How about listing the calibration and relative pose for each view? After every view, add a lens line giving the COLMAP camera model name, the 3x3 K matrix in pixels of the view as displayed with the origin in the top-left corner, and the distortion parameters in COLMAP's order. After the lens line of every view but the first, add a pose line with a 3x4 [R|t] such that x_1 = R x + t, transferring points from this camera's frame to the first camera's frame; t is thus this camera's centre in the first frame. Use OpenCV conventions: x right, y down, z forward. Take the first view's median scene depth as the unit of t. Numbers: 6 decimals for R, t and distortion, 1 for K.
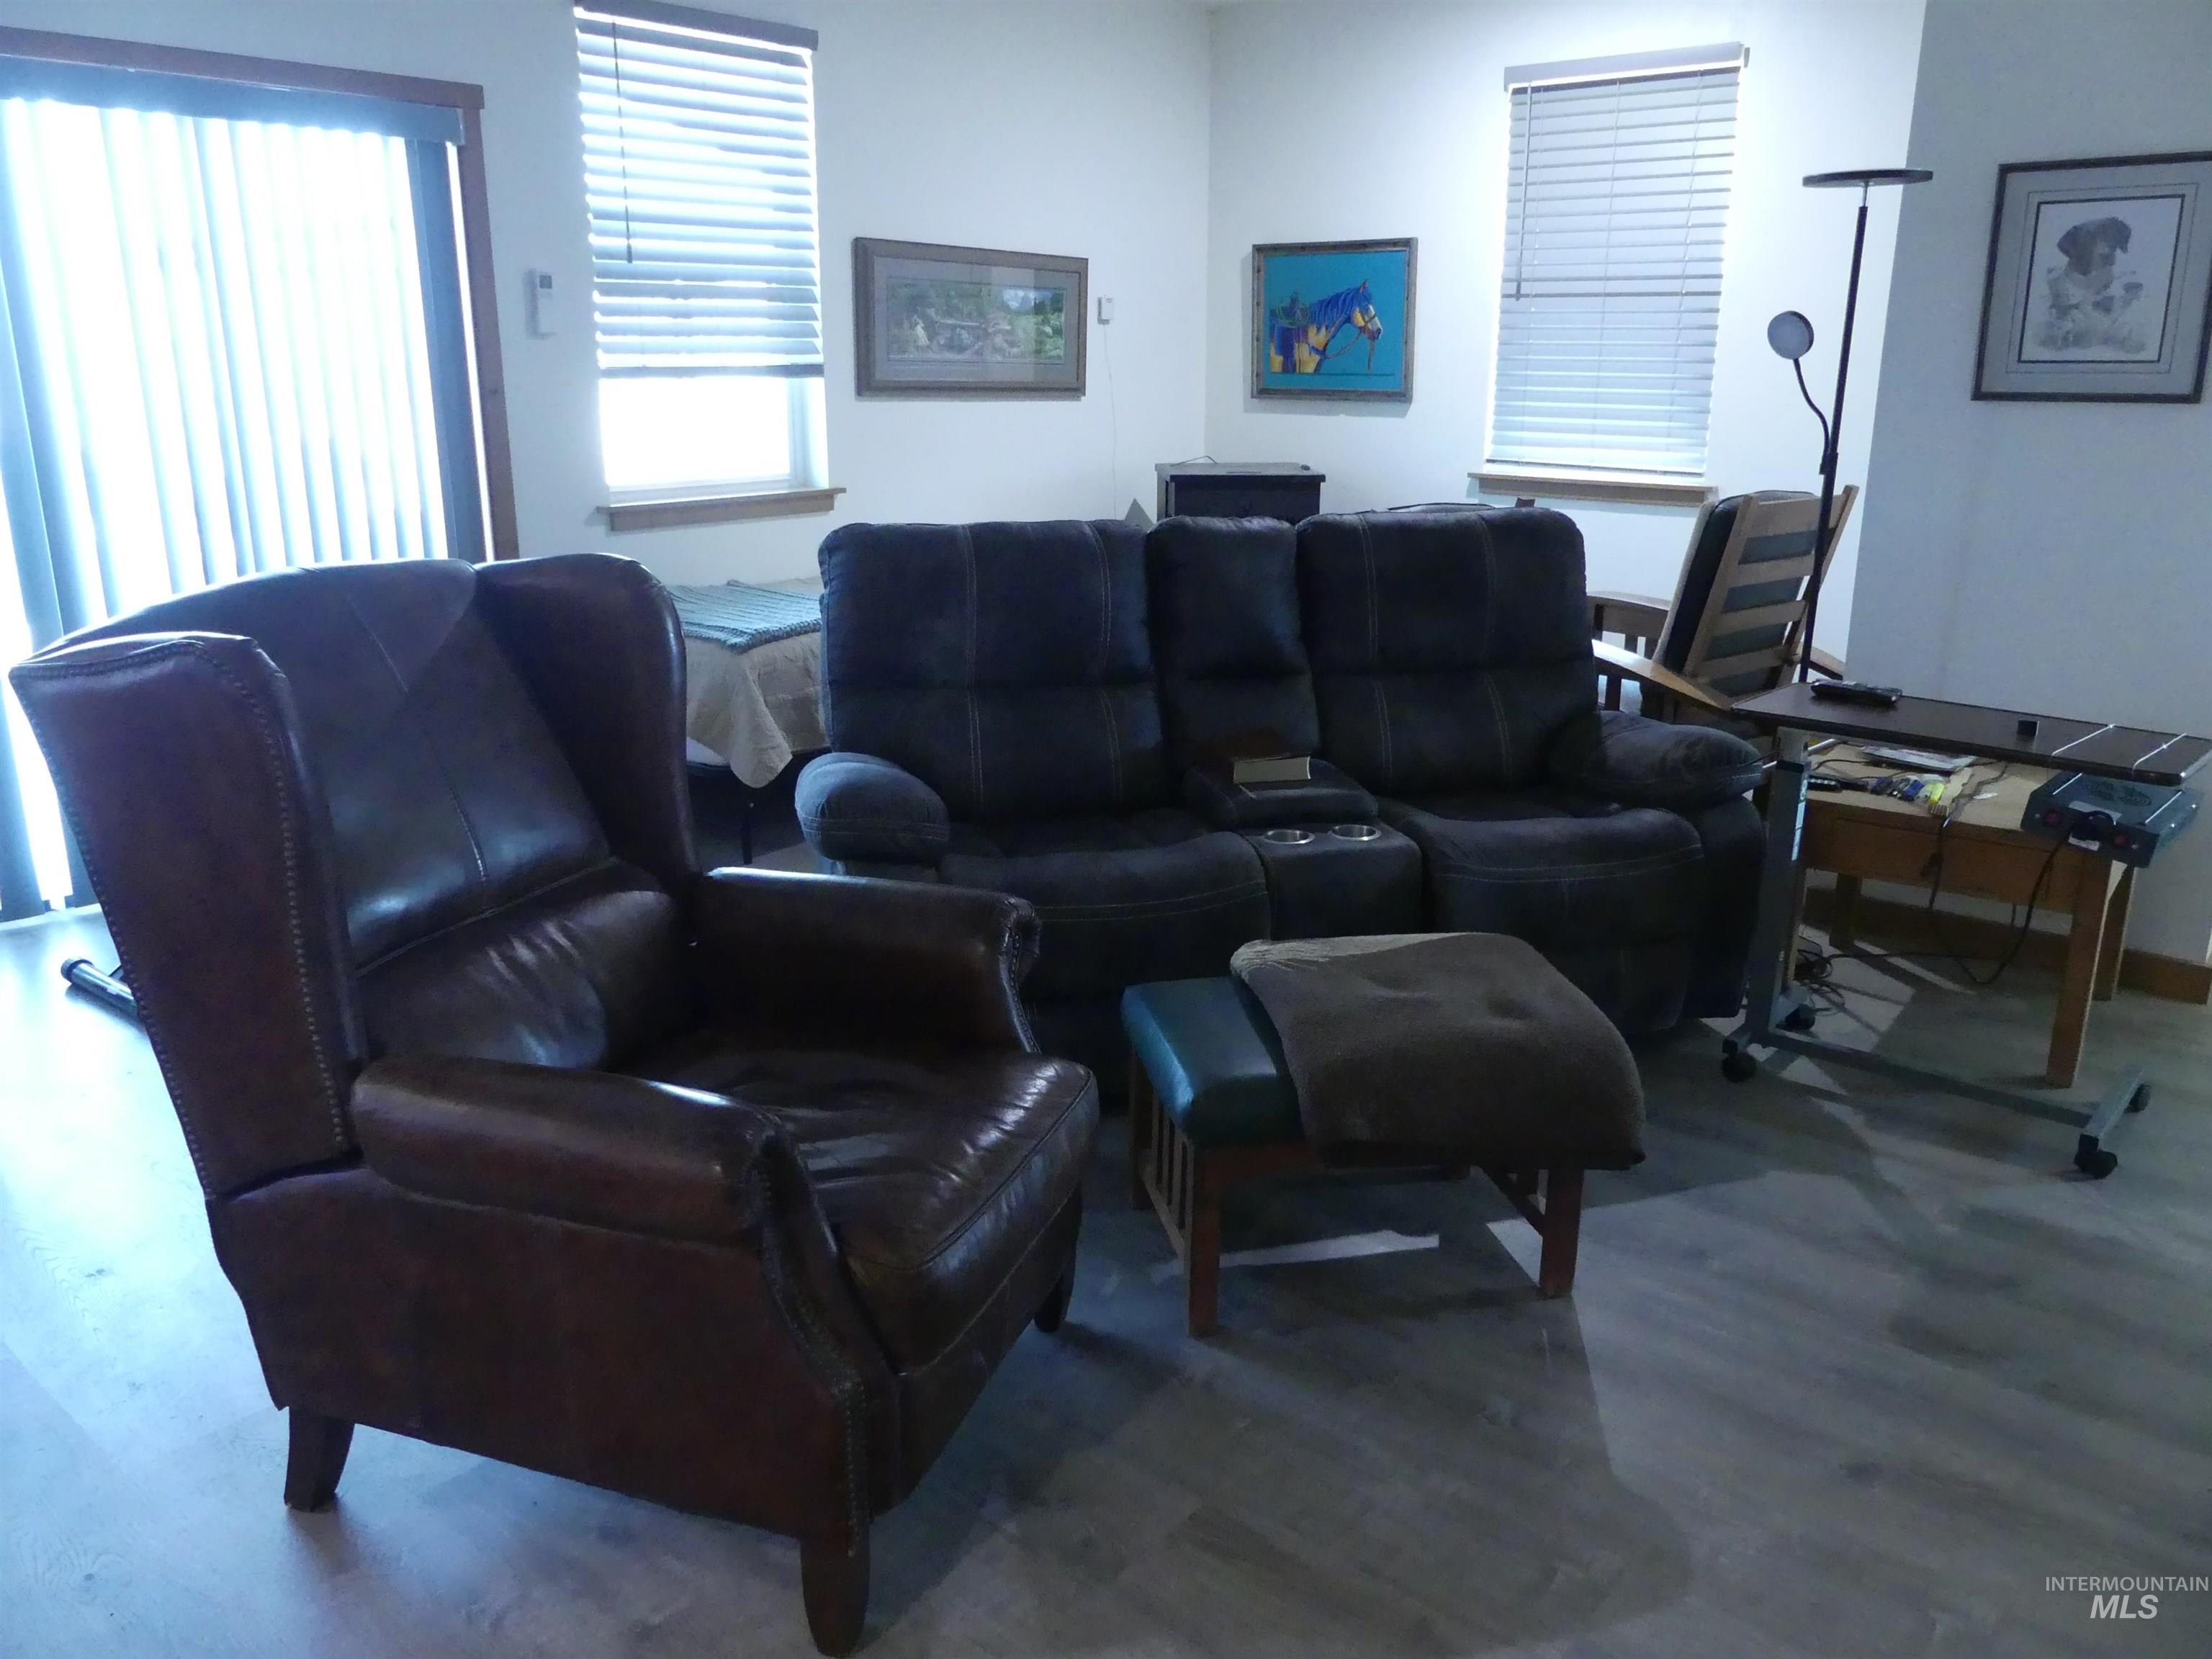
lens RADIAL K [[1654.5, 0, 1093.4], [0, 1654.5, 817.5], [0, 0, 1]] dist [-0.011570, 0.007015]
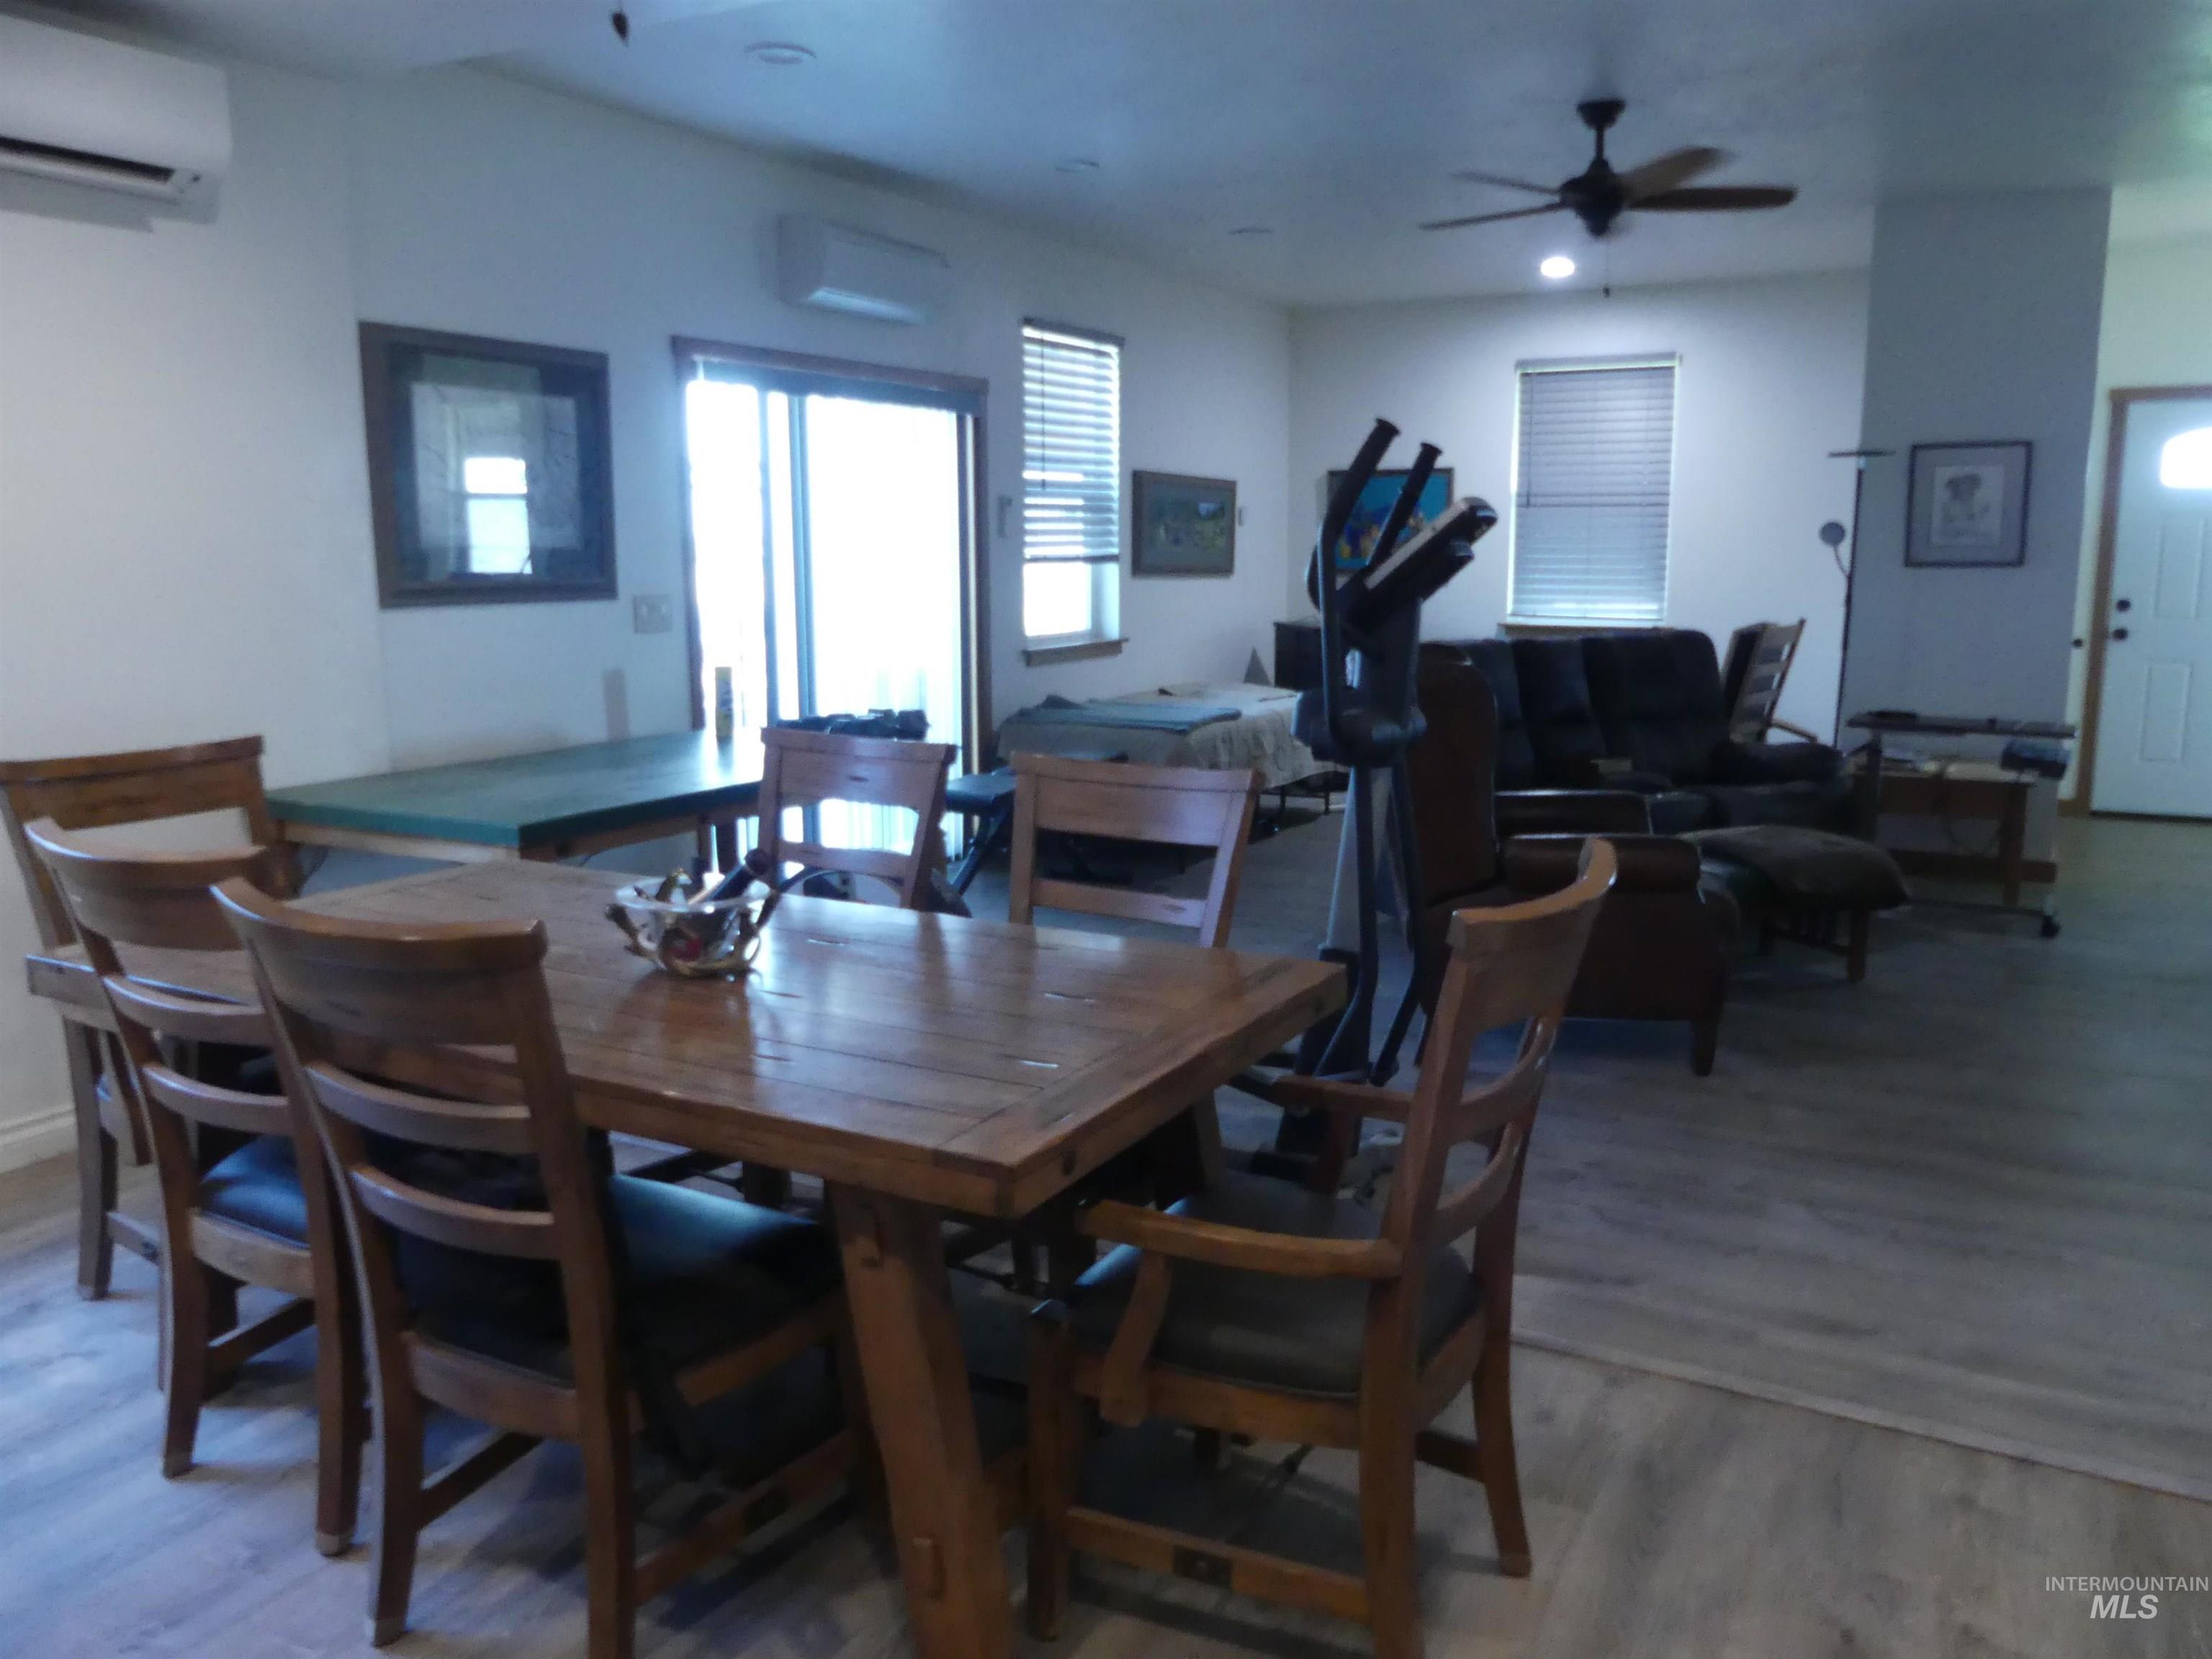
lens RADIAL K [[1669.1, 0, 1113.4], [0, 1669.1, 812.4], [0, 0, 1]] dist [-0.030267, 0.042222]
pose [[0.979047, -0.040214, 0.199622, -0.468056], [0.062647, 0.992244, -0.107365, 0.107212], [-0.193756, 0.117621, 0.973973, -0.396590]]
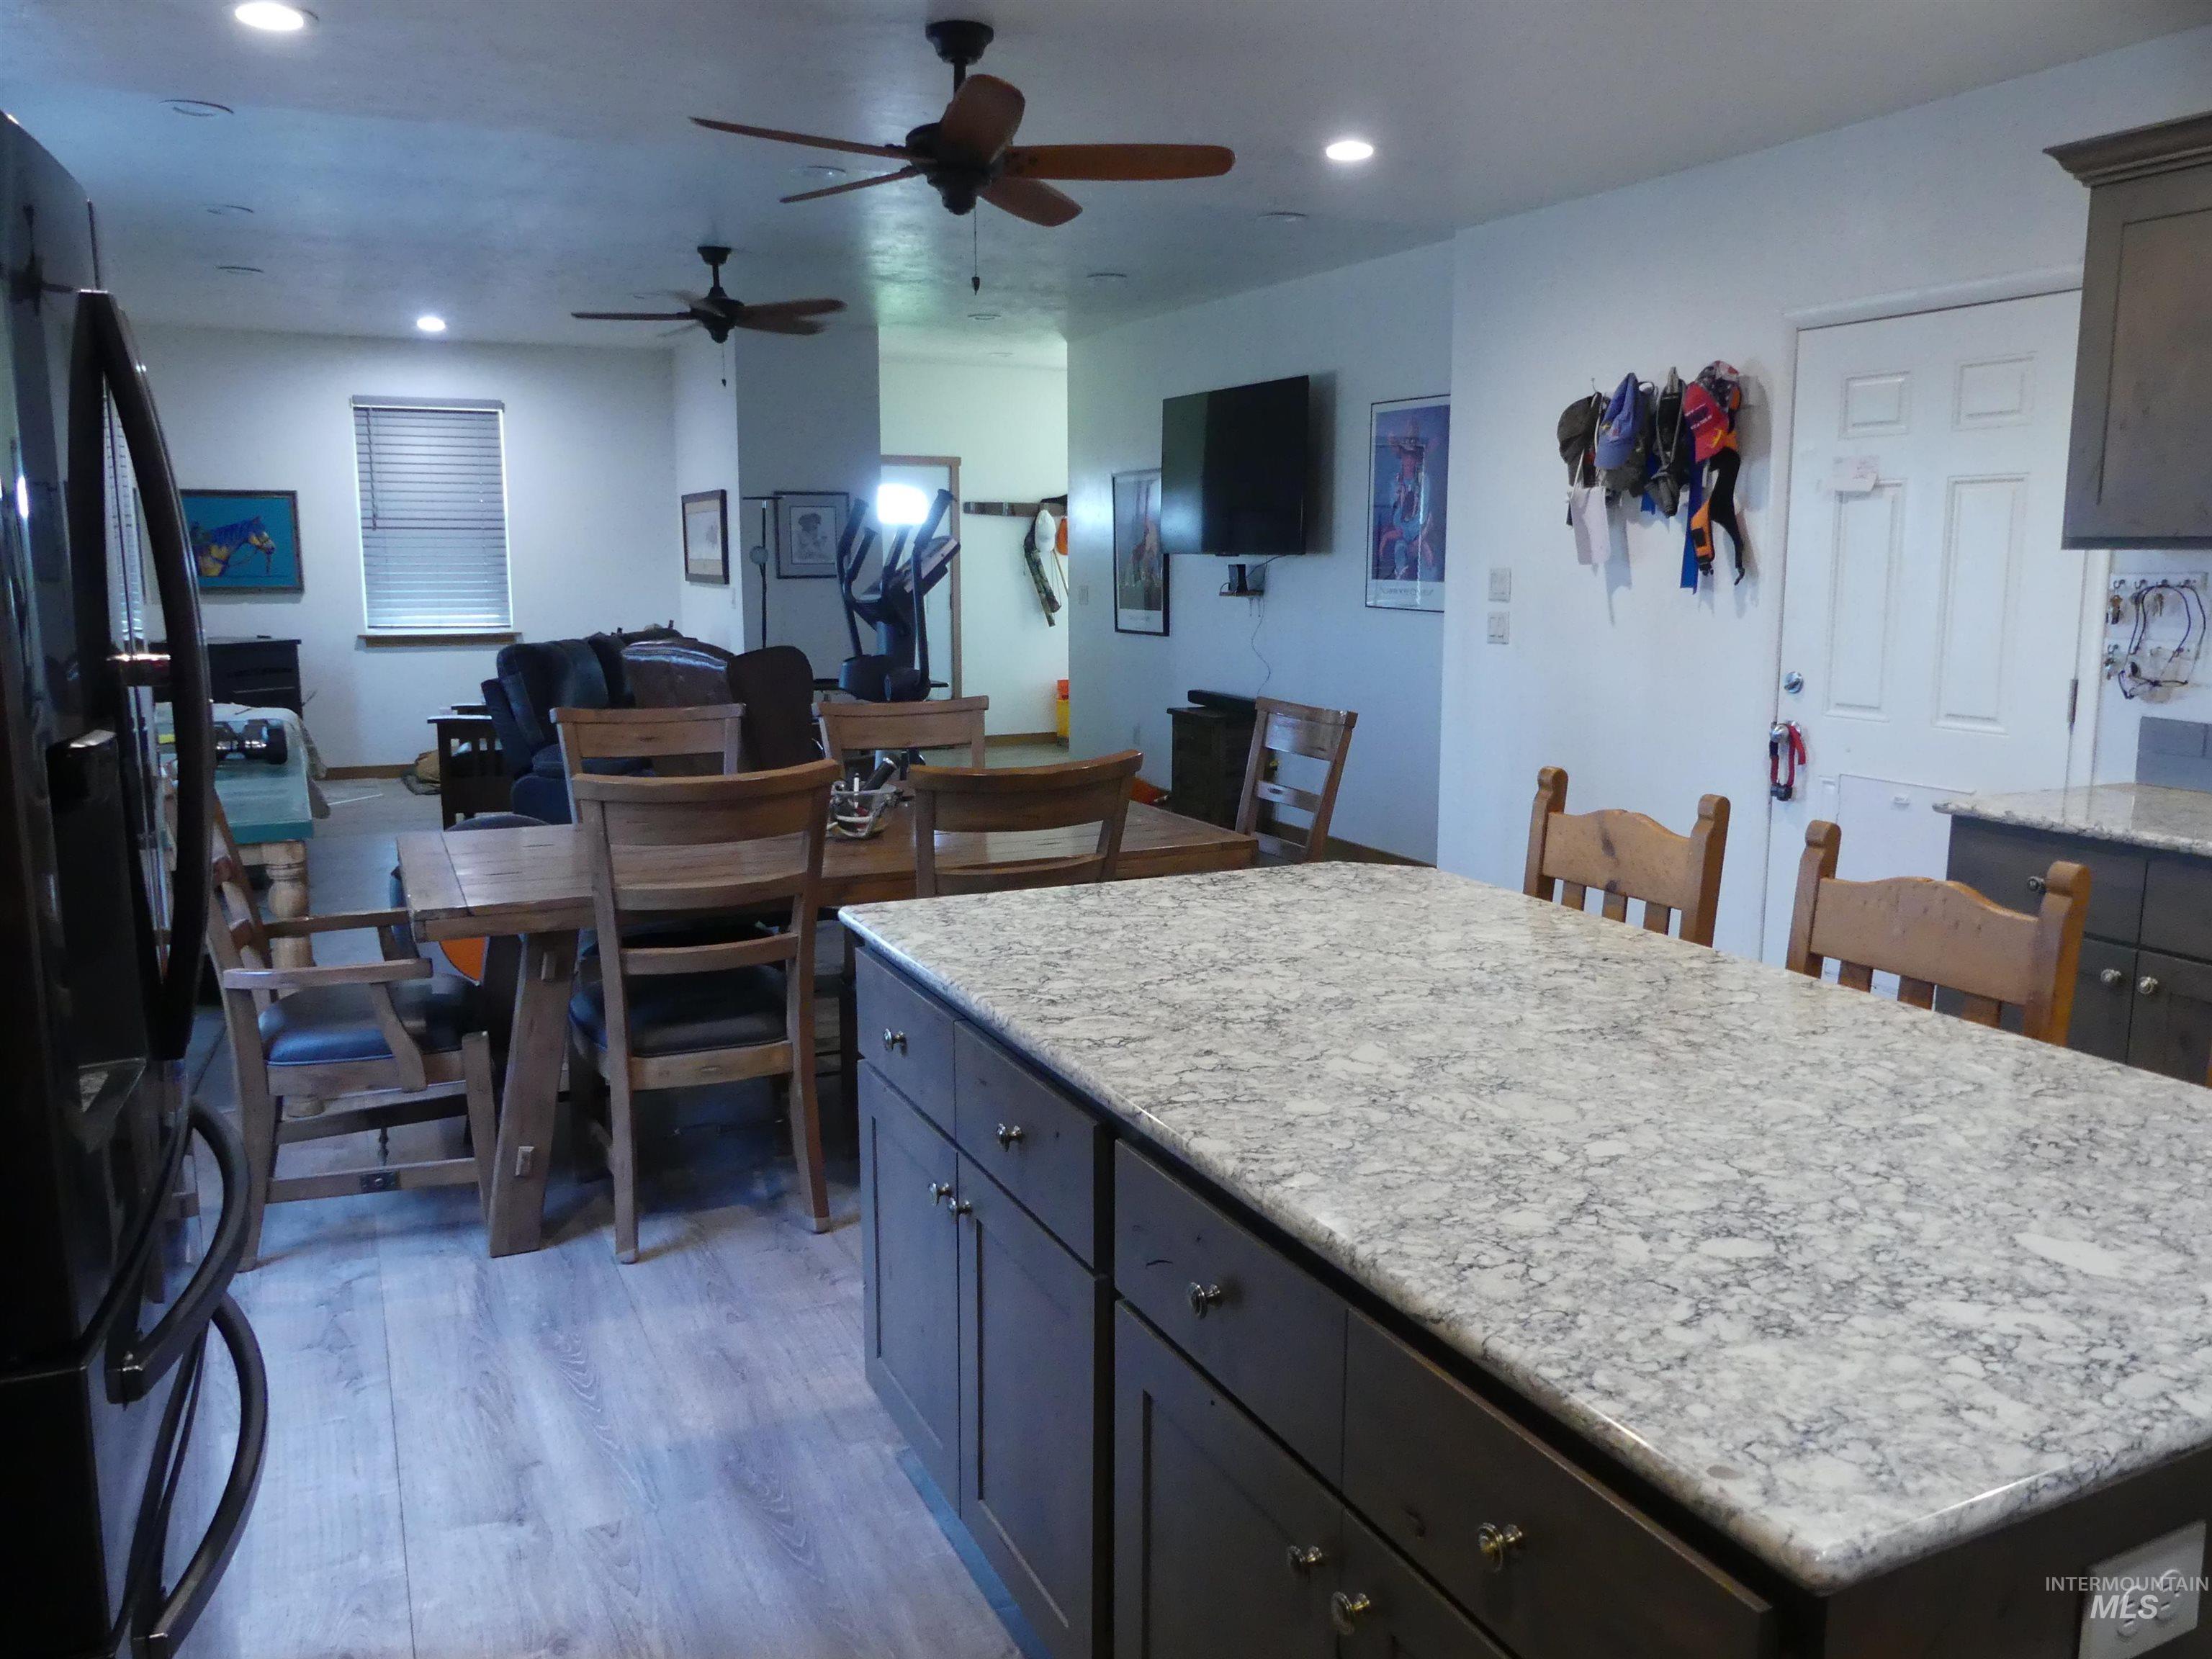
lens RADIAL K [[1669.1, 0, 1113.4], [0, 1669.1, 812.4], [0, 0, 1]] dist [-0.030267, 0.042222]
pose [[0.410352, -0.143783, 0.900521, -1.079915], [0.248868, 0.967665, 0.041099, 0.081687], [-0.877312, 0.207246, 0.432866, -0.336413]]
